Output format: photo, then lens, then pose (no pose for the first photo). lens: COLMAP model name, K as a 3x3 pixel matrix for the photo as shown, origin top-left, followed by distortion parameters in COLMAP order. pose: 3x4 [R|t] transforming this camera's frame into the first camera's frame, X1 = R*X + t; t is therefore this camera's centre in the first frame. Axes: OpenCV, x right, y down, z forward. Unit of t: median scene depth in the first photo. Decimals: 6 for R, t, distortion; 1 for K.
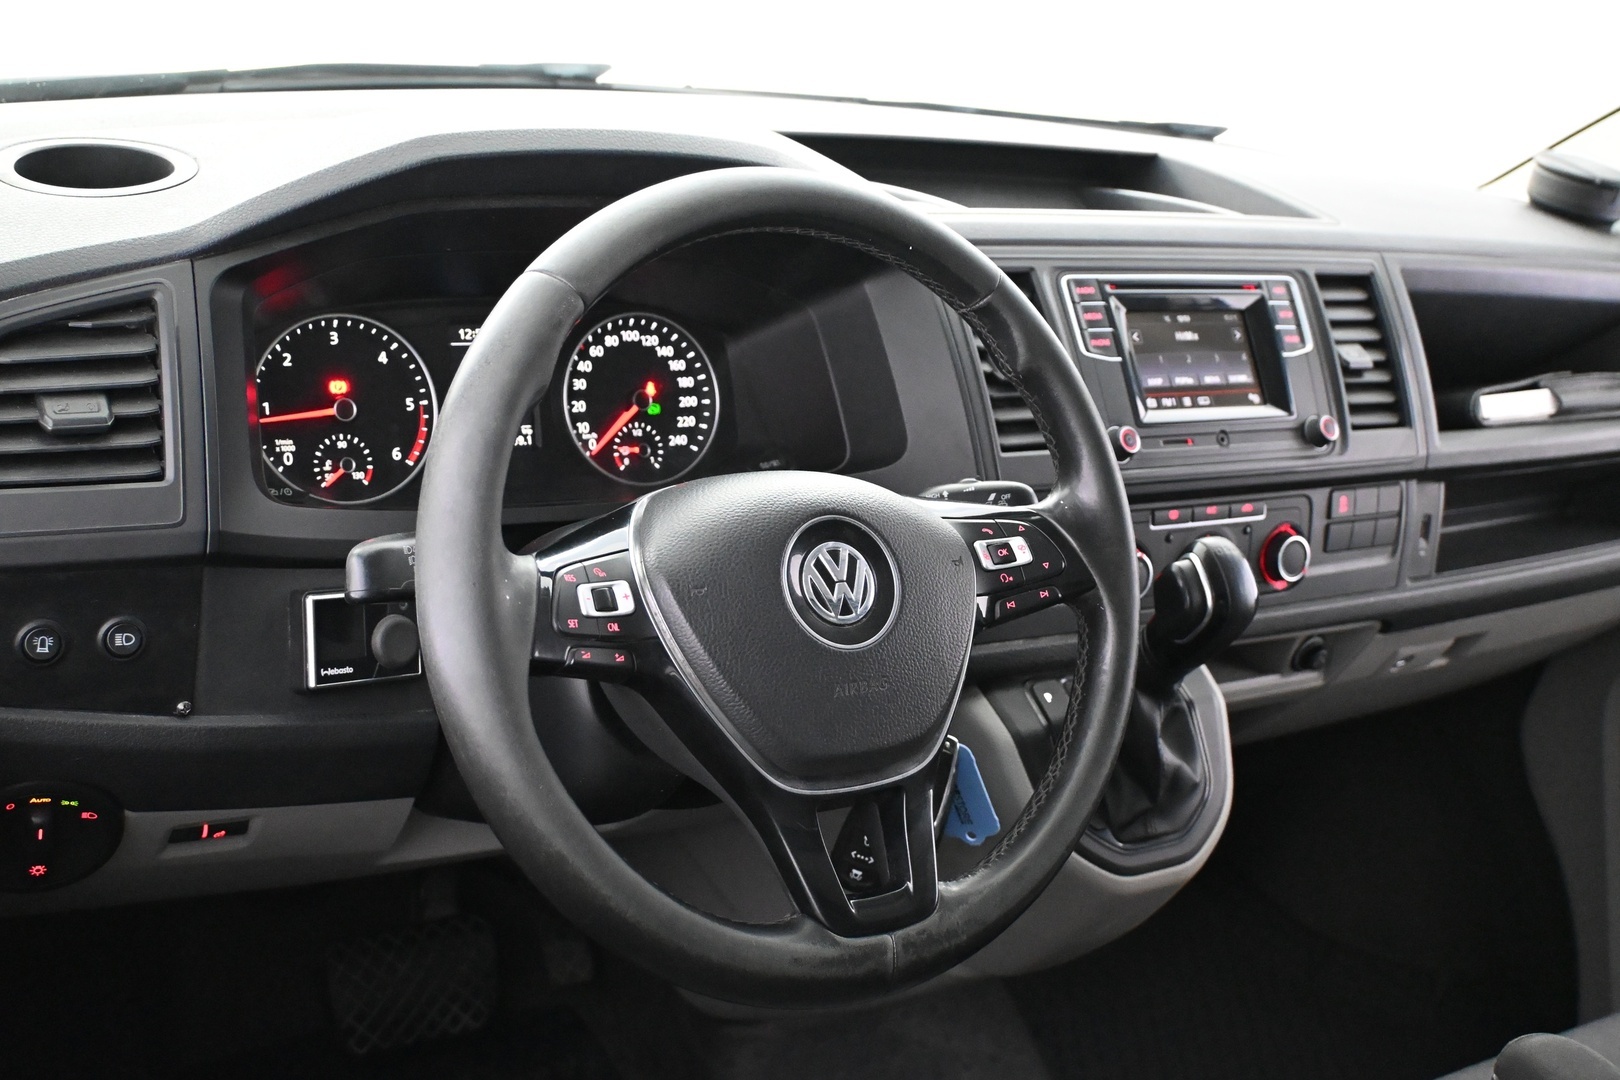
lens RADIAL K [[2046.7, 0, 810.0], [0, 2046.7, 540.0], [0, 0, 1]] dist [-0.008655, 0.035695]
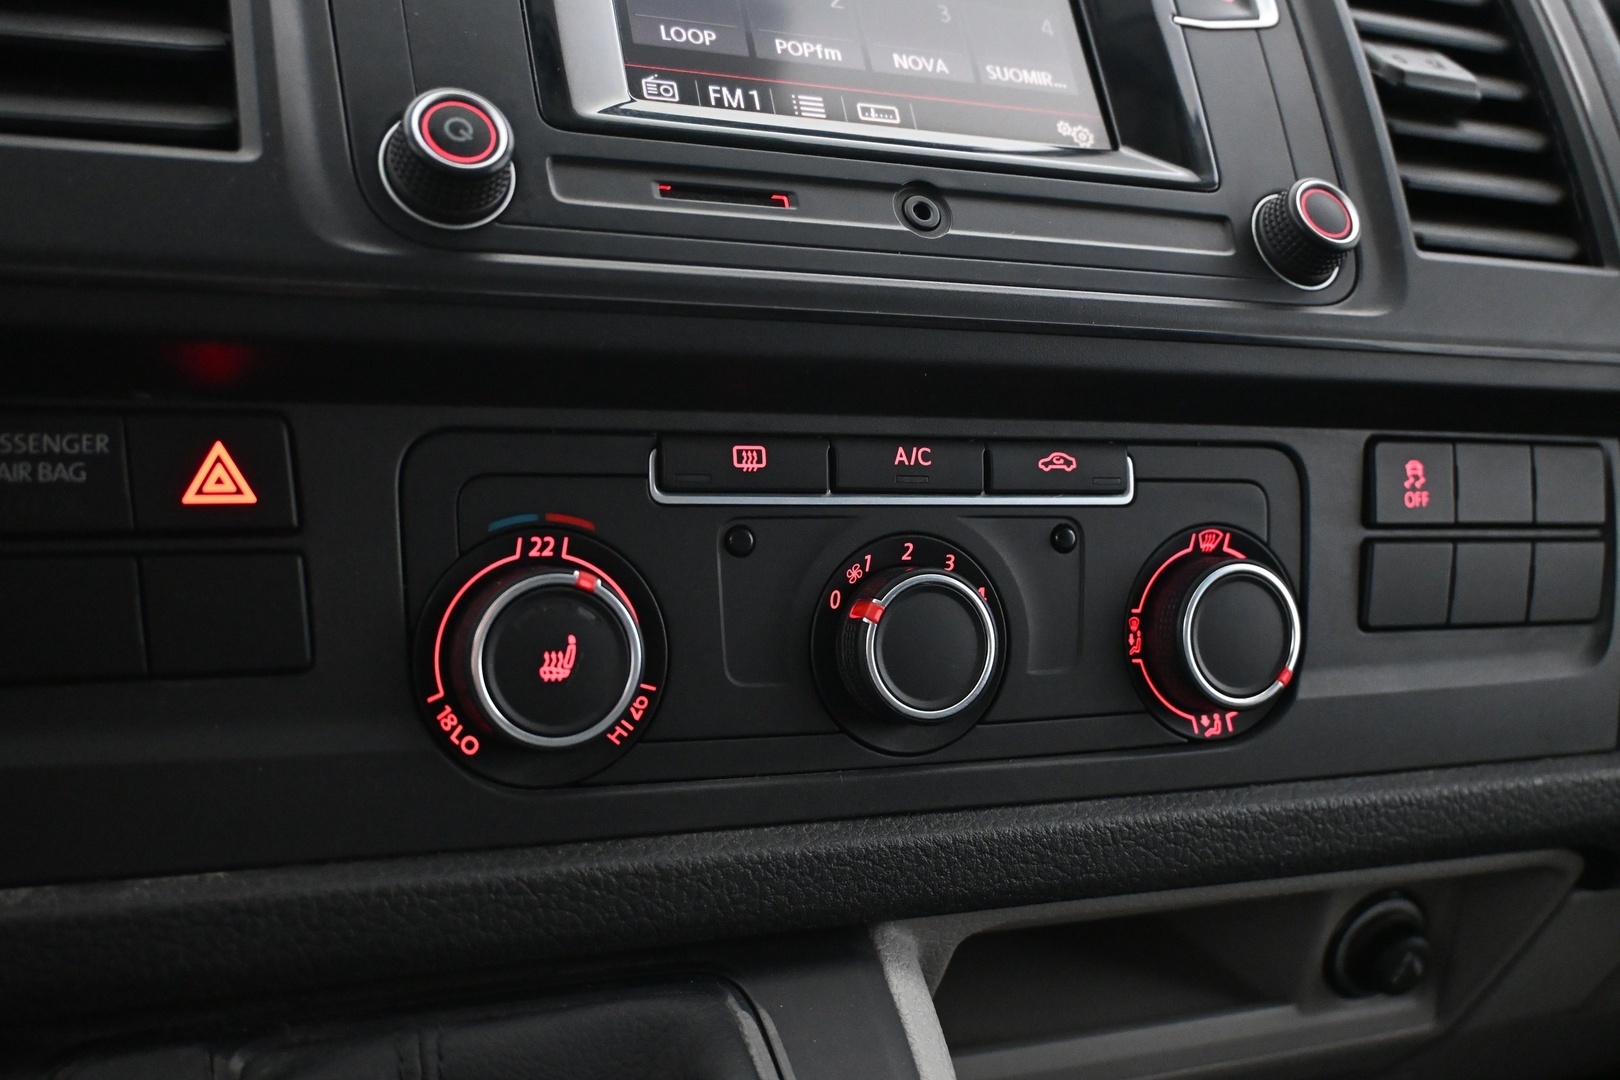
lens RADIAL K [[1723.7, 0, 810.0], [0, 1723.7, 540.0], [0, 0, 1]] dist [0.022740, 0.027997]
pose [[0.984776, -0.040508, -0.169043, 0.214175], [0.011617, 0.985630, -0.168517, 0.037916], [0.173440, 0.163988, 0.971096, 0.722628]]
